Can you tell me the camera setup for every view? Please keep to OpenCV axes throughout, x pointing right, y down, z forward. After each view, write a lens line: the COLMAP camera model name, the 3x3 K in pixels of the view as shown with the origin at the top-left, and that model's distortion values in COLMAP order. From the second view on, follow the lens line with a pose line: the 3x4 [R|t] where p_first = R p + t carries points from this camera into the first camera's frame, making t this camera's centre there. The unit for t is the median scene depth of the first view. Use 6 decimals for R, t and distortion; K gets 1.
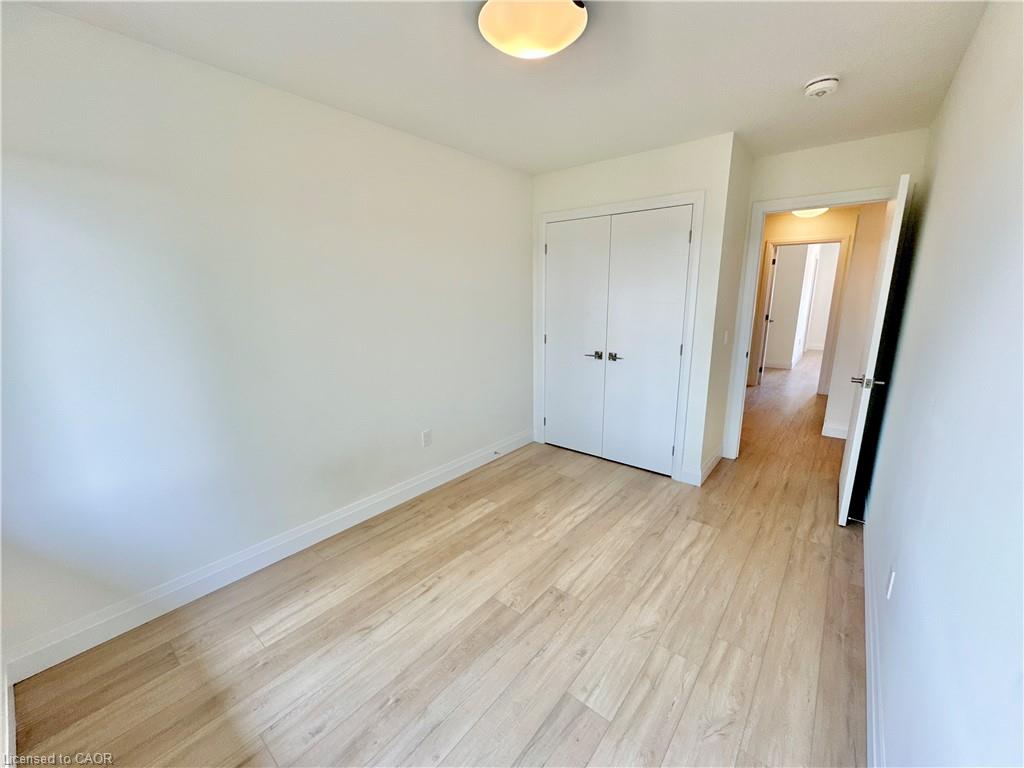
lens RADIAL K [[409.5, 0, 512.0], [0, 409.5, 384.0], [0, 0, 1]] dist [-0.000536, -0.000254]
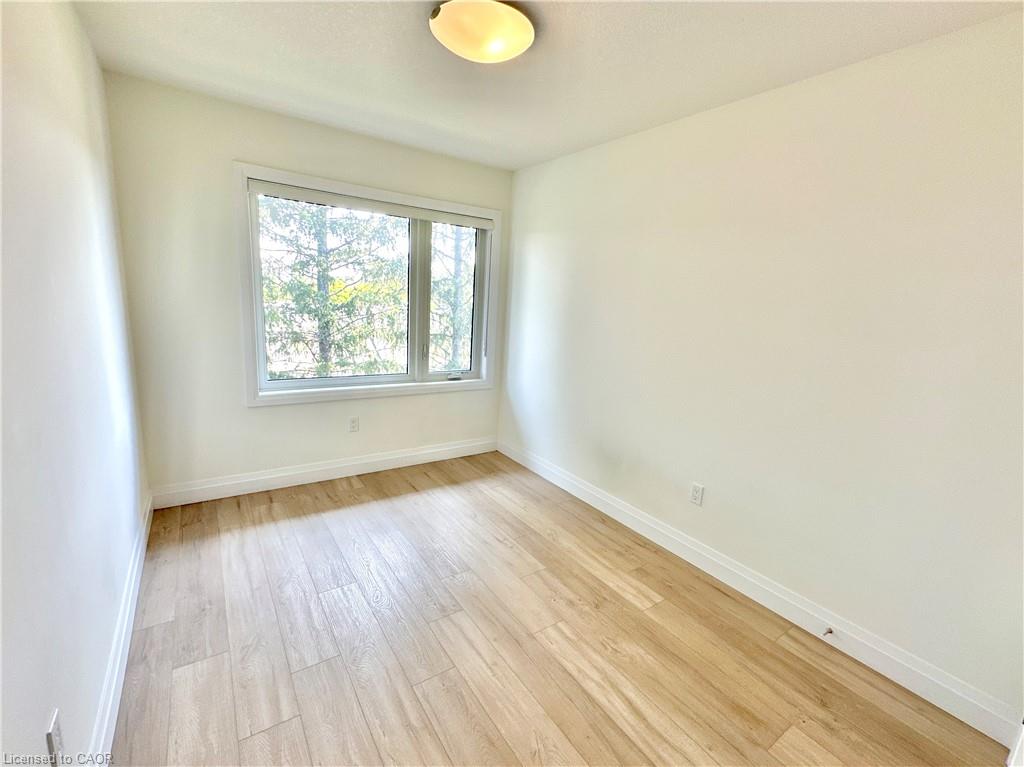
lens RADIAL K [[456.8, 0, 512.0], [0, 456.8, 383.5], [0, 0, 1]] dist [0.000727, 0.000097]
pose [[-0.283035, 0.172642, -0.943443, 0.790060], [-0.267230, 0.930518, 0.250447, -0.214319], [0.921129, 0.323002, -0.217234, 0.980057]]
